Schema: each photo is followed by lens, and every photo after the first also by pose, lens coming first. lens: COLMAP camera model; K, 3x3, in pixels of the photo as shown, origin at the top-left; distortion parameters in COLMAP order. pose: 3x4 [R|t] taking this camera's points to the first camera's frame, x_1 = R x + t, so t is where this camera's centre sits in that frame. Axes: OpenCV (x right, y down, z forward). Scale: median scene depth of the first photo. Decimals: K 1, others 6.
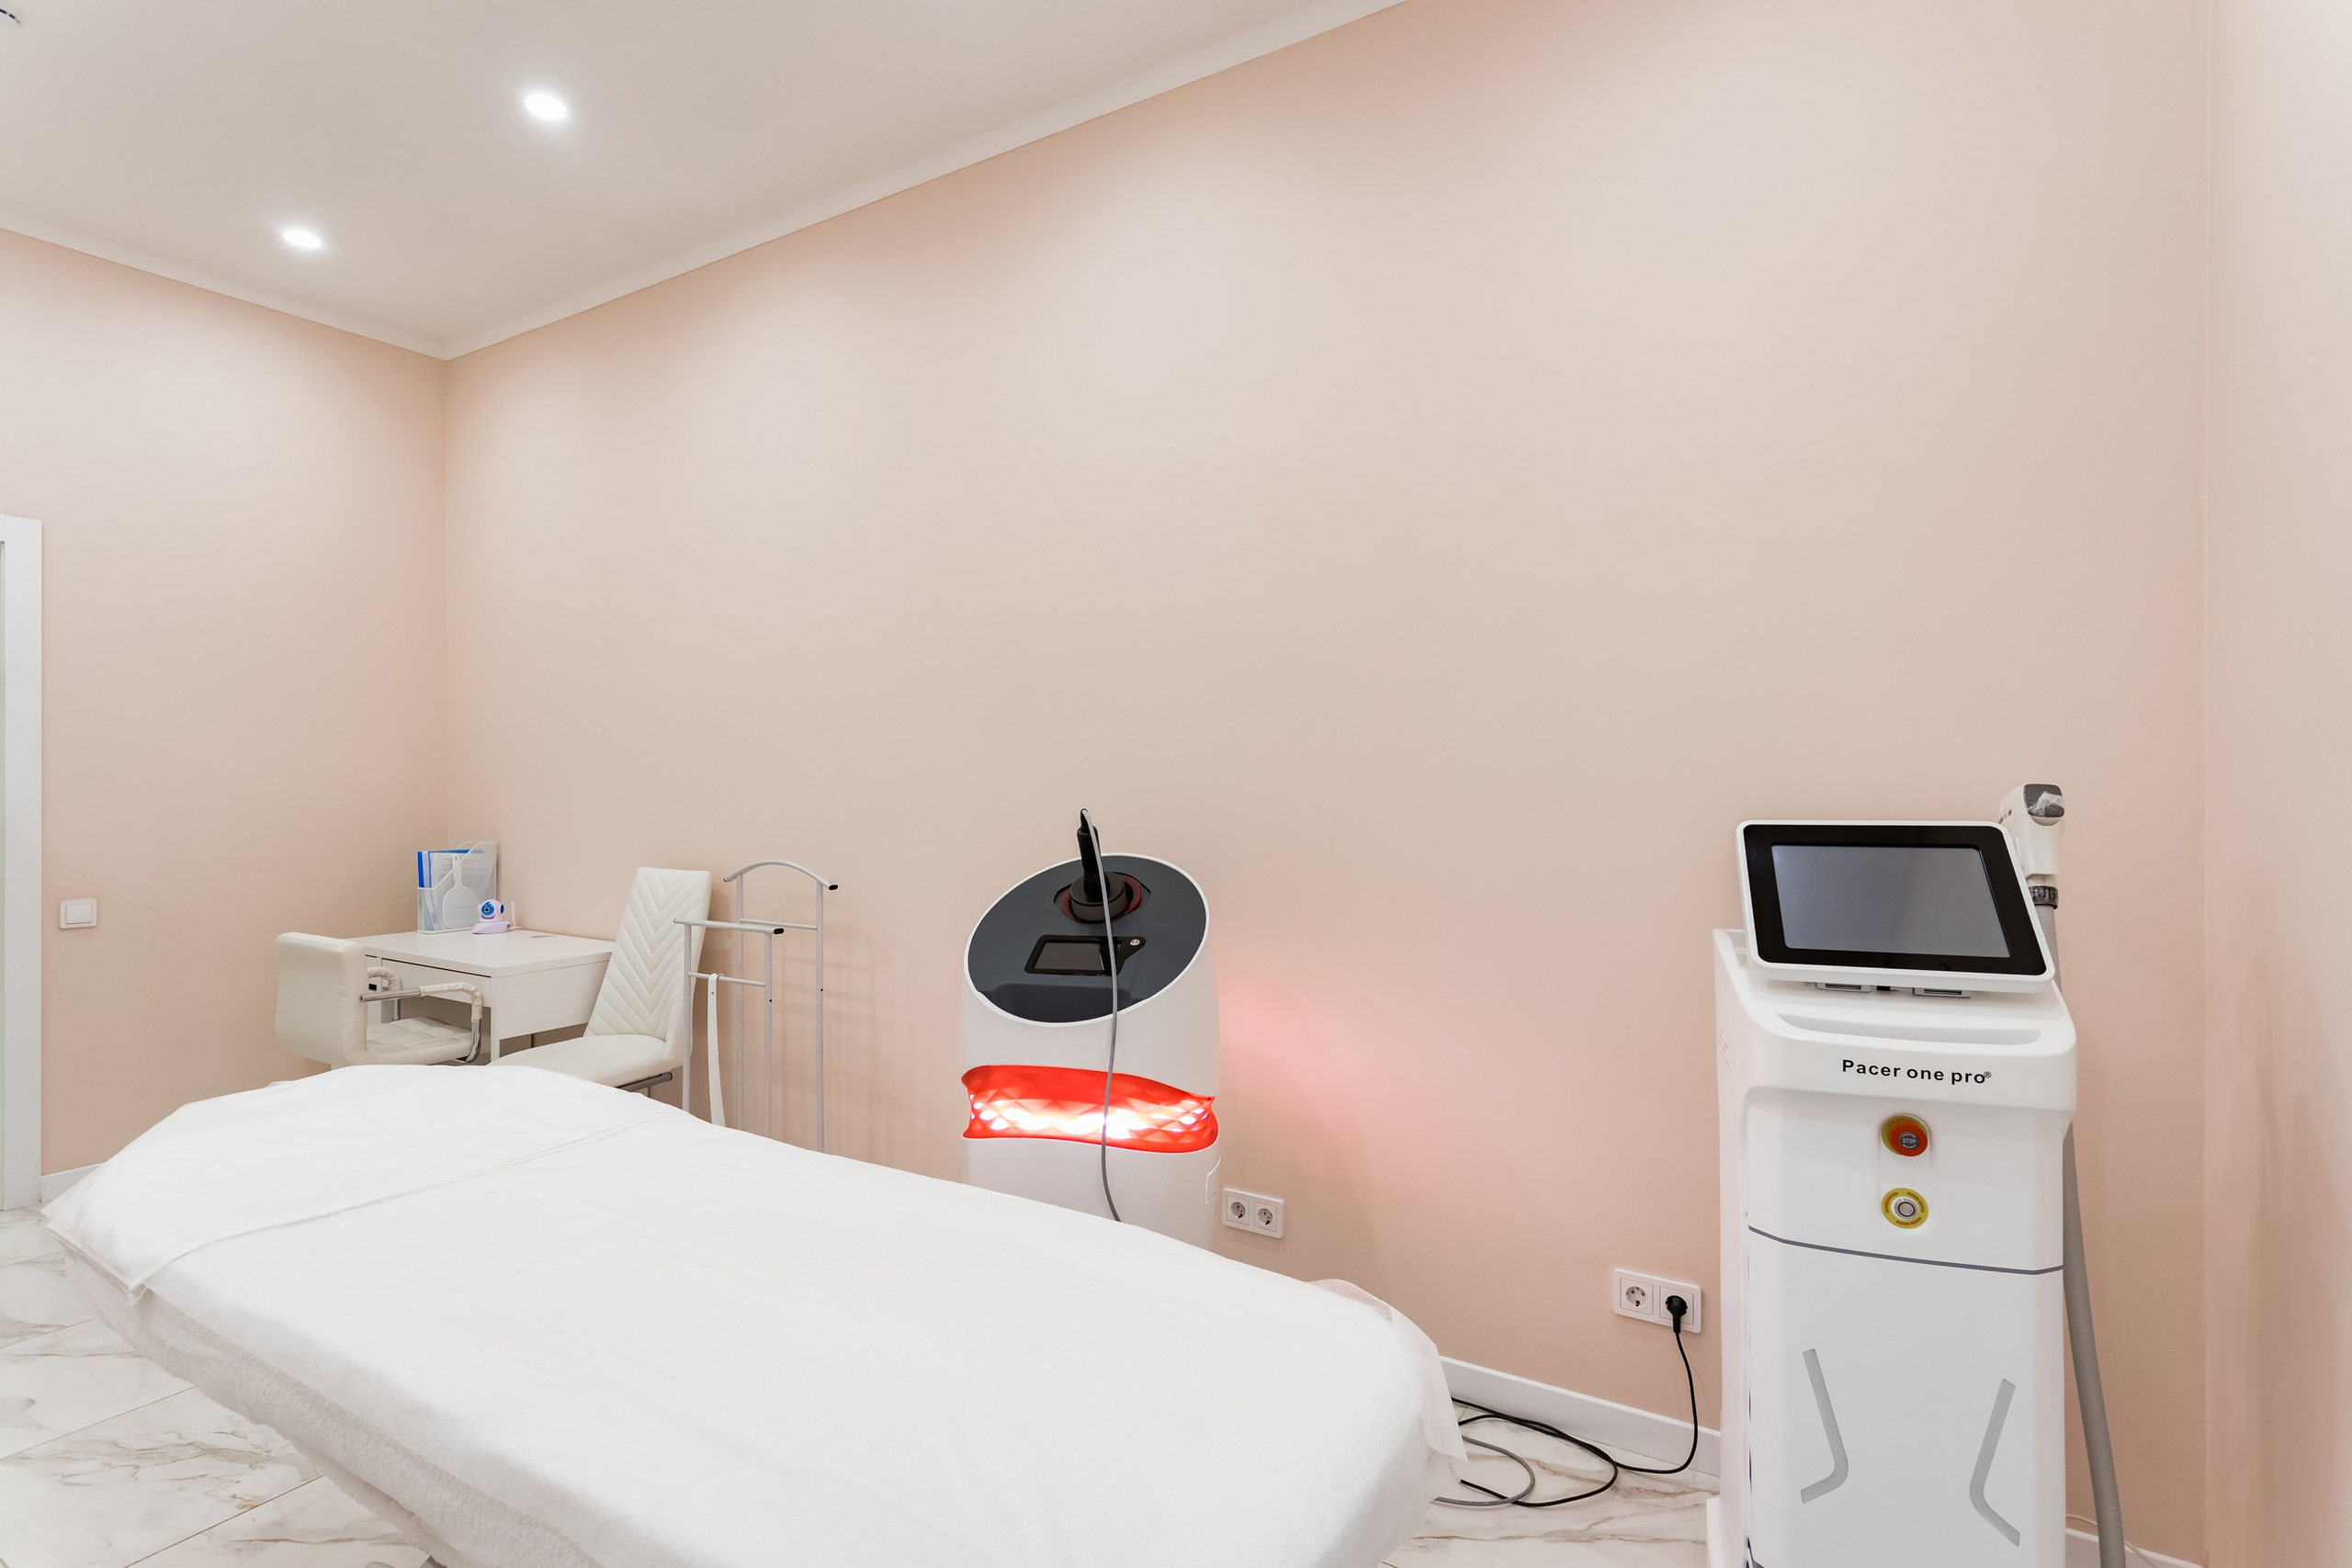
lens RADIAL K [[1153.1, 0, 1176.0], [0, 1153.1, 784.0], [0, 0, 1]] dist [0.000094, -0.000001]
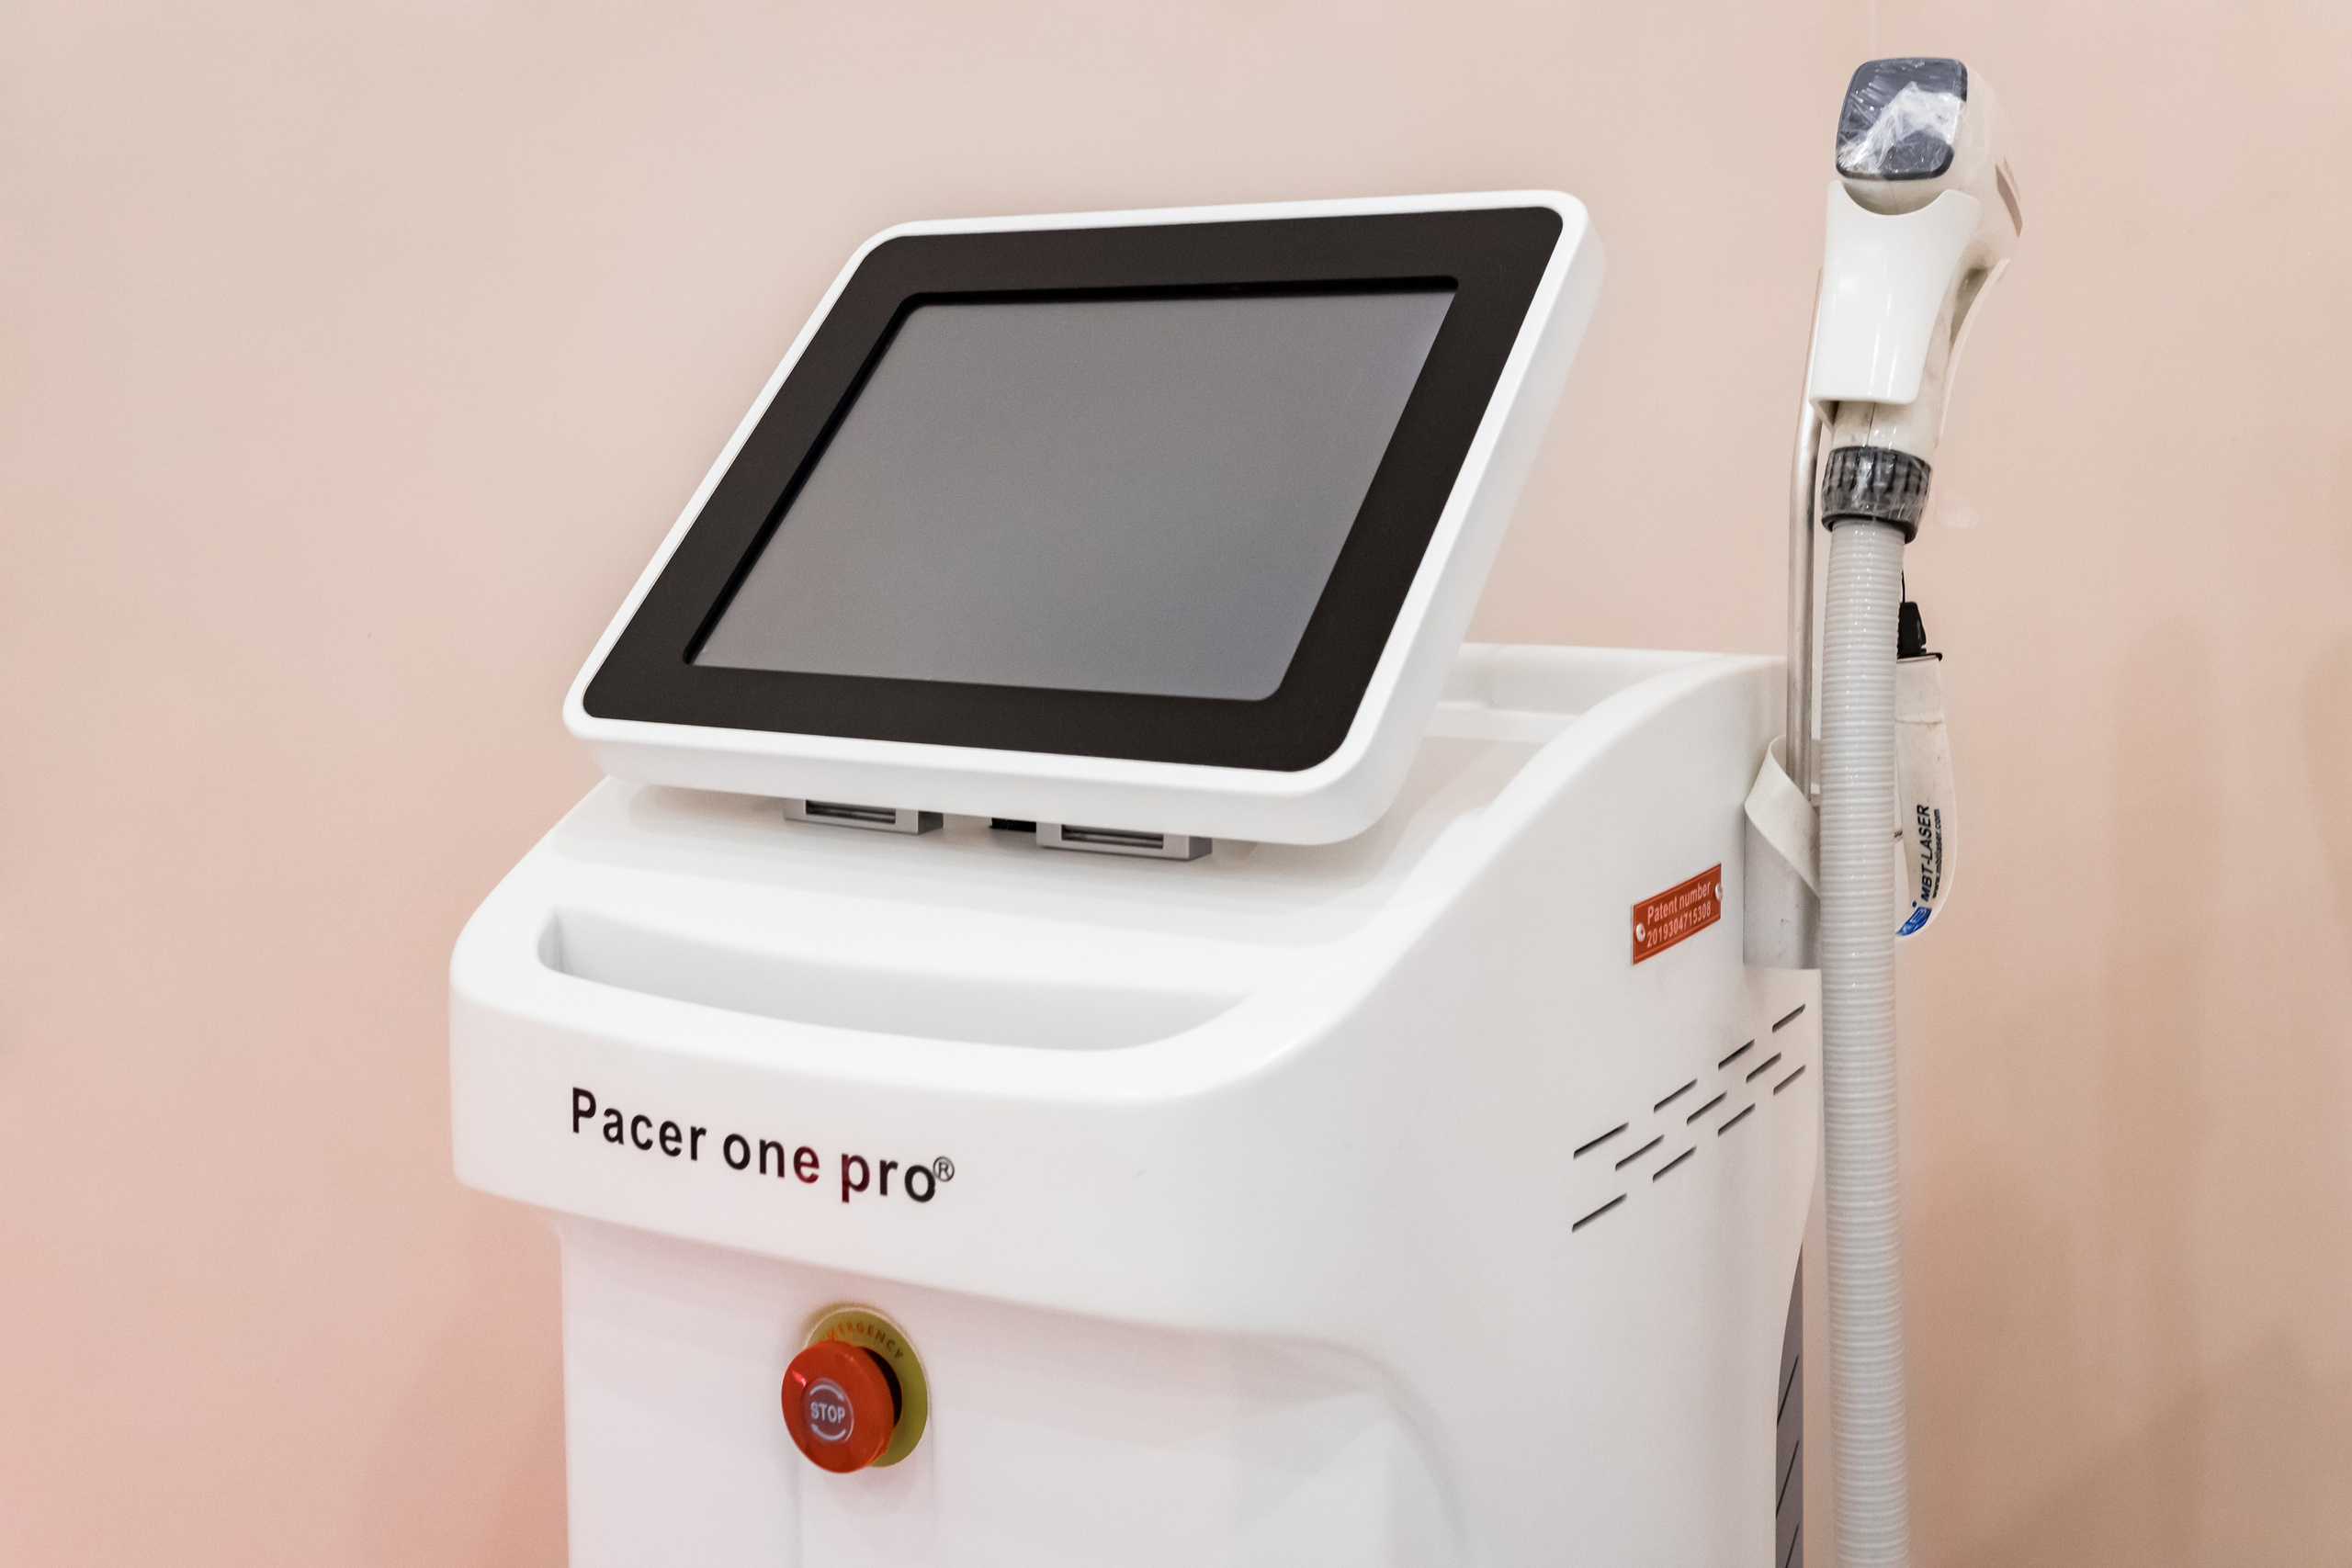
lens RADIAL K [[2692.7, 0, 1176.0], [0, 2692.7, 784.0], [0, 0, 1]] dist [-0.255465, 0.001813]
pose [[0.986856, 0.013880, -0.161008, 0.798674], [0.007099, 0.991620, 0.128992, 0.098357], [0.161449, -0.128439, 0.978487, 0.458026]]
